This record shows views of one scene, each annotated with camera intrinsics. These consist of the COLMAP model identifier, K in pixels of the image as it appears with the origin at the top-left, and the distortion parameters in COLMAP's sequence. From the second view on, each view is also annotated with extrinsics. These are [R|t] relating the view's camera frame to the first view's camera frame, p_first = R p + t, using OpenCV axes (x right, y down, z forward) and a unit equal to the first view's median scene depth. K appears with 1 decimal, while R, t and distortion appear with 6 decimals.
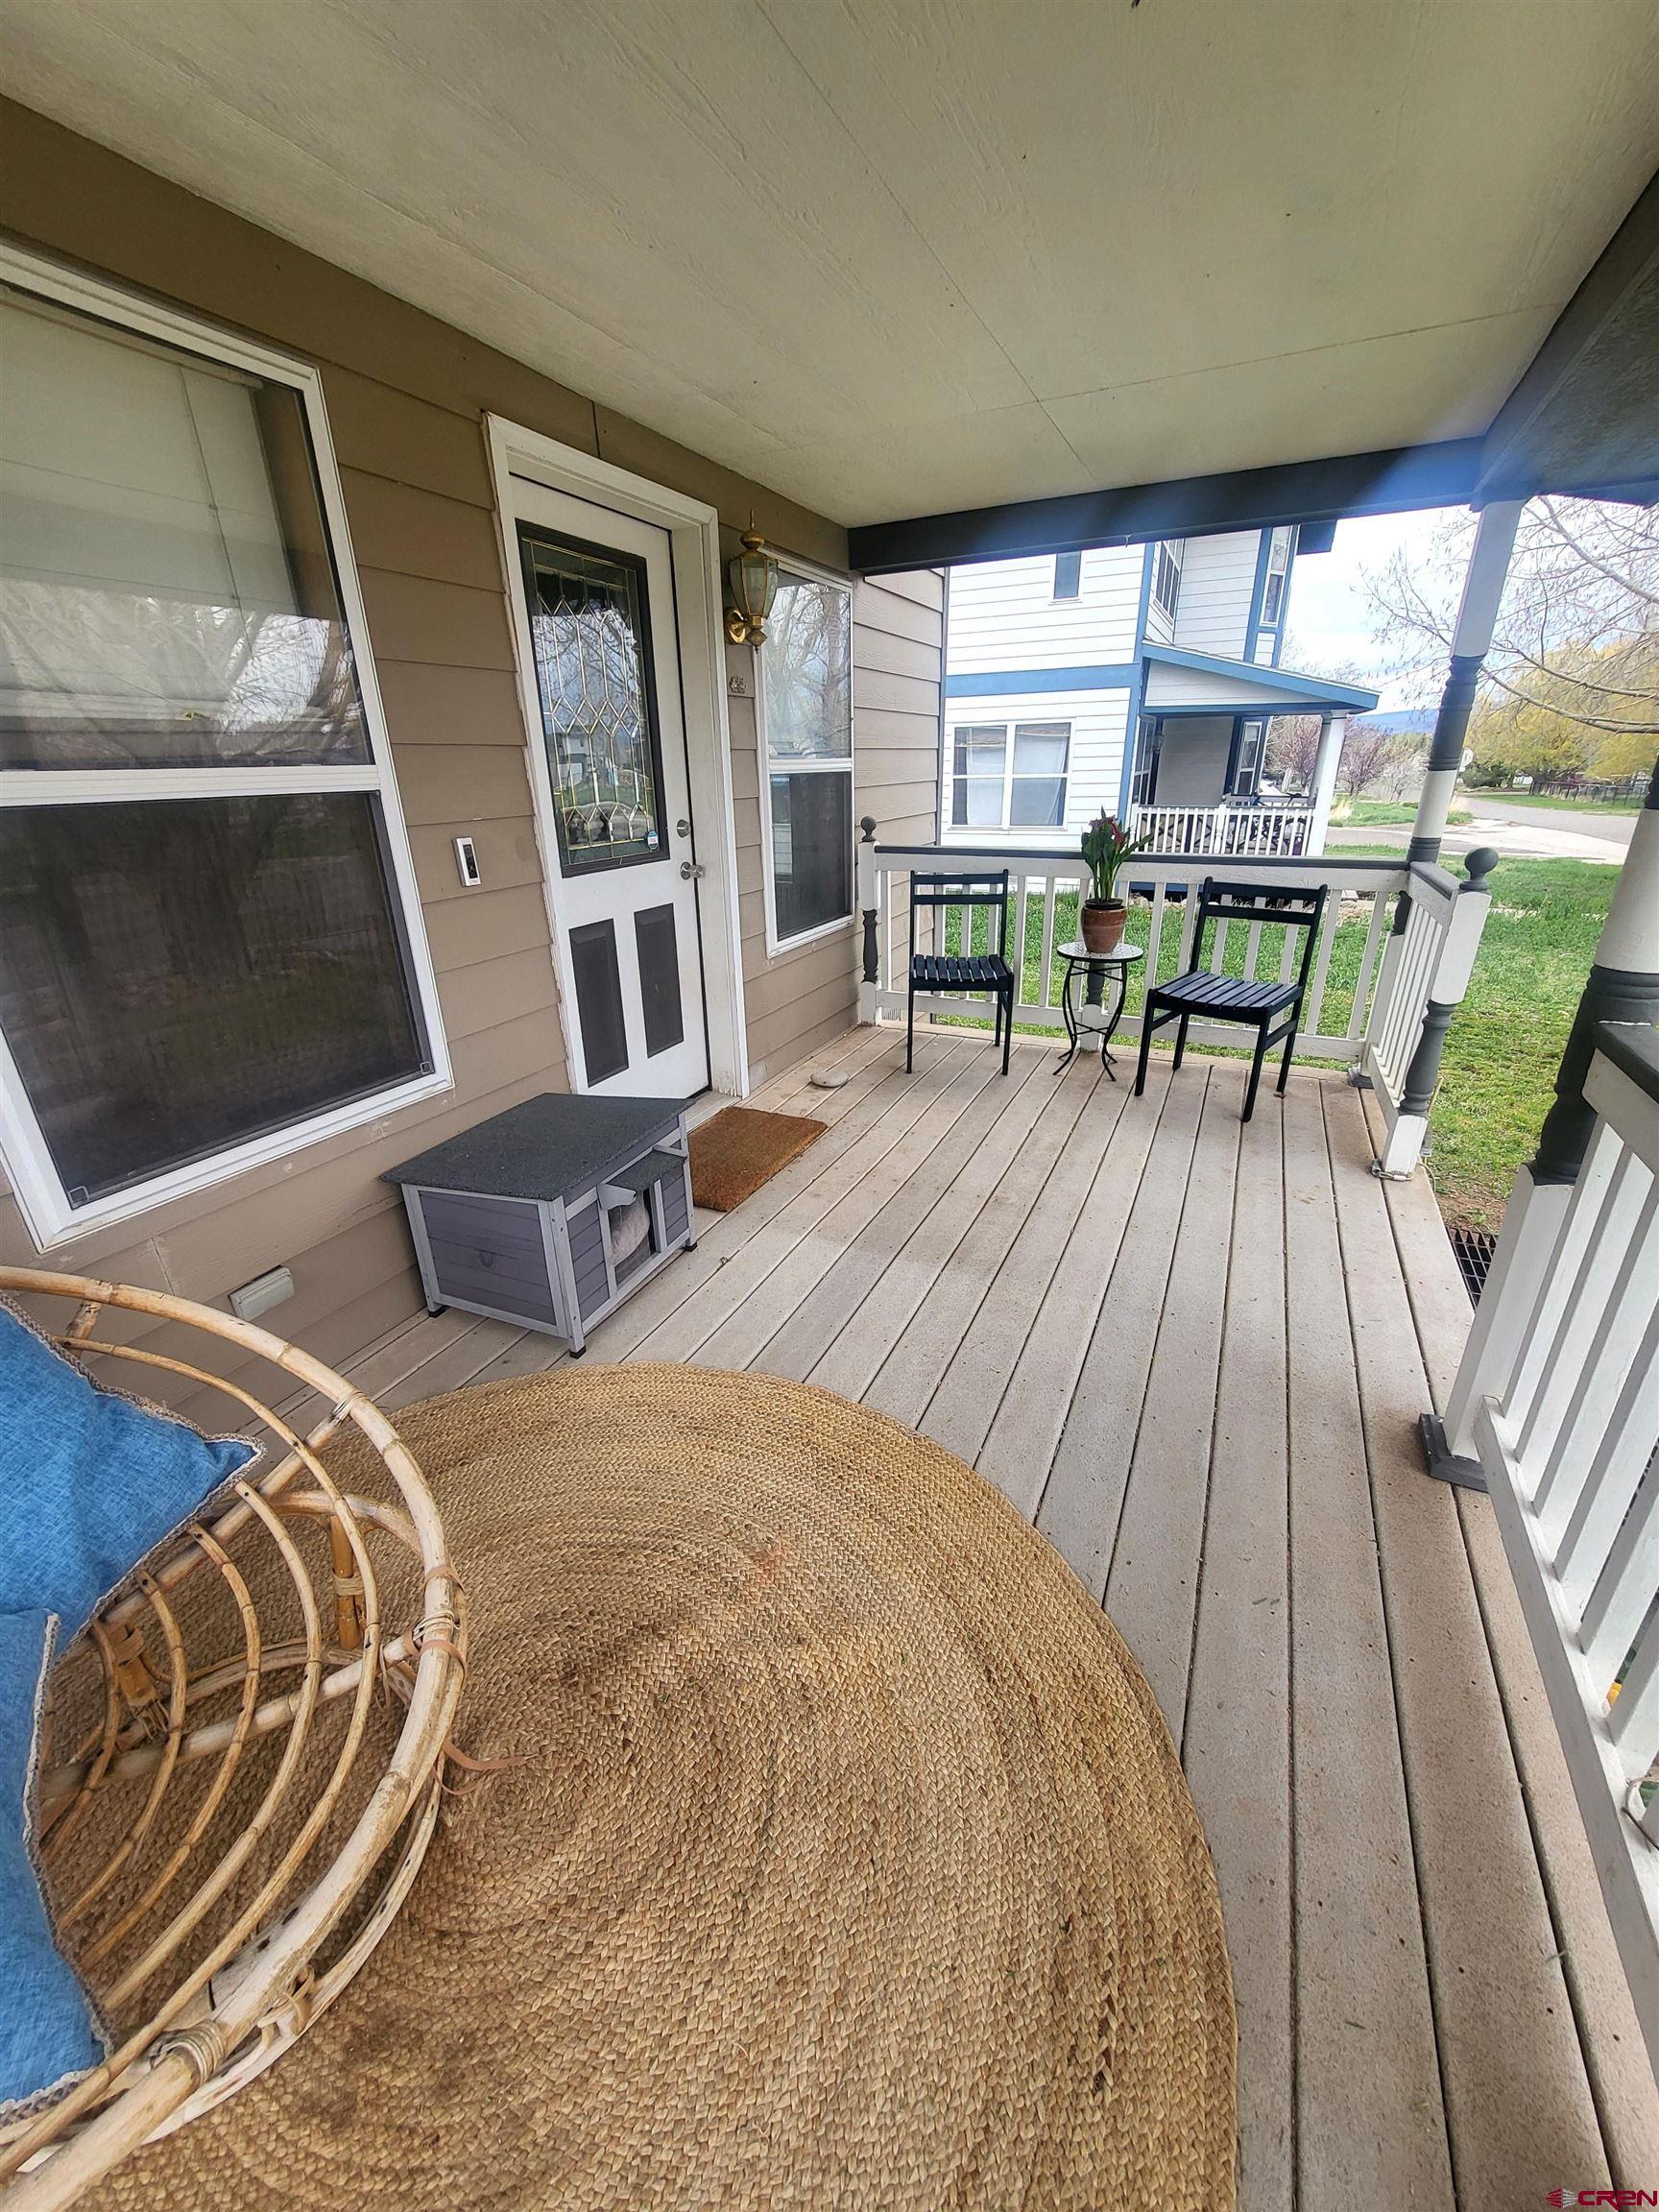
lens RADIAL K [[871.8, 0, 831.4], [0, 871.8, 1108.0], [0, 0, 1]] dist [0.002054, 0.001885]
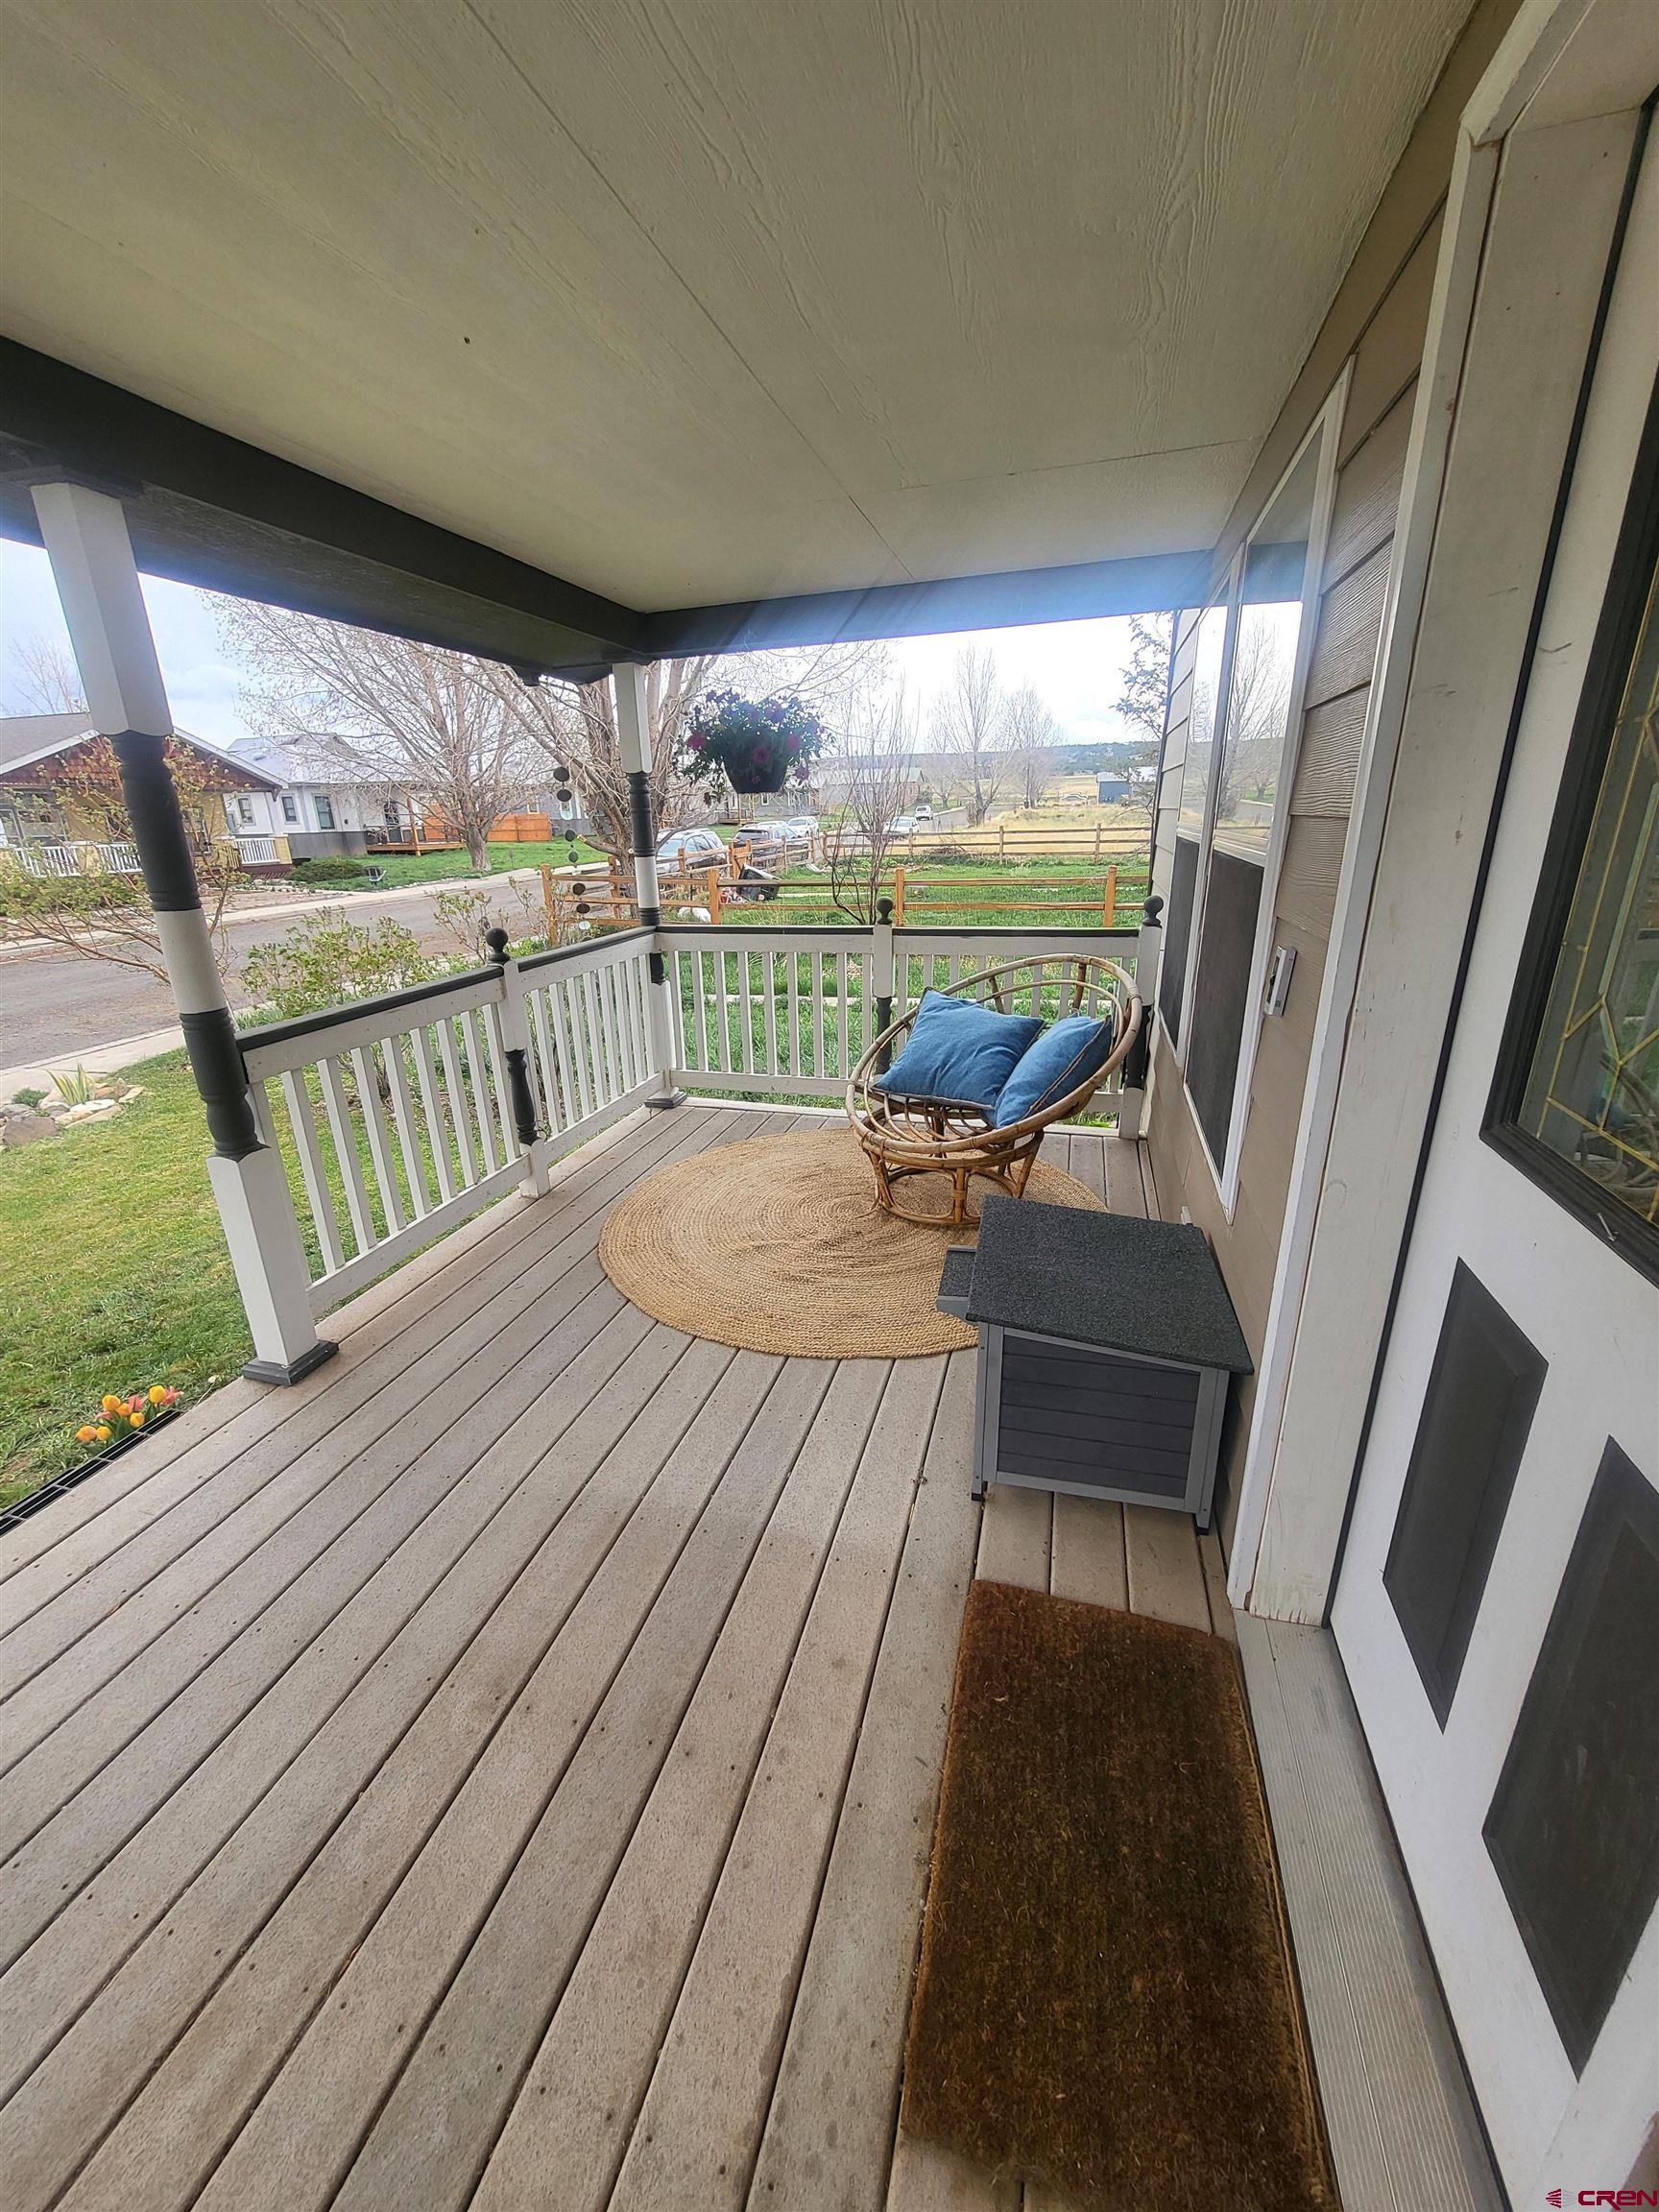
lens RADIAL K [[871.8, 0, 824.6], [0, 871.8, 1112.6], [0, 0, 1]] dist [0.002054, 0.001885]
pose [[-0.986864, 0.086063, -0.136722, 0.043285], [-0.023745, 0.759830, 0.649688, -0.578174], [0.159799, 0.644400, -0.747805, 1.364622]]
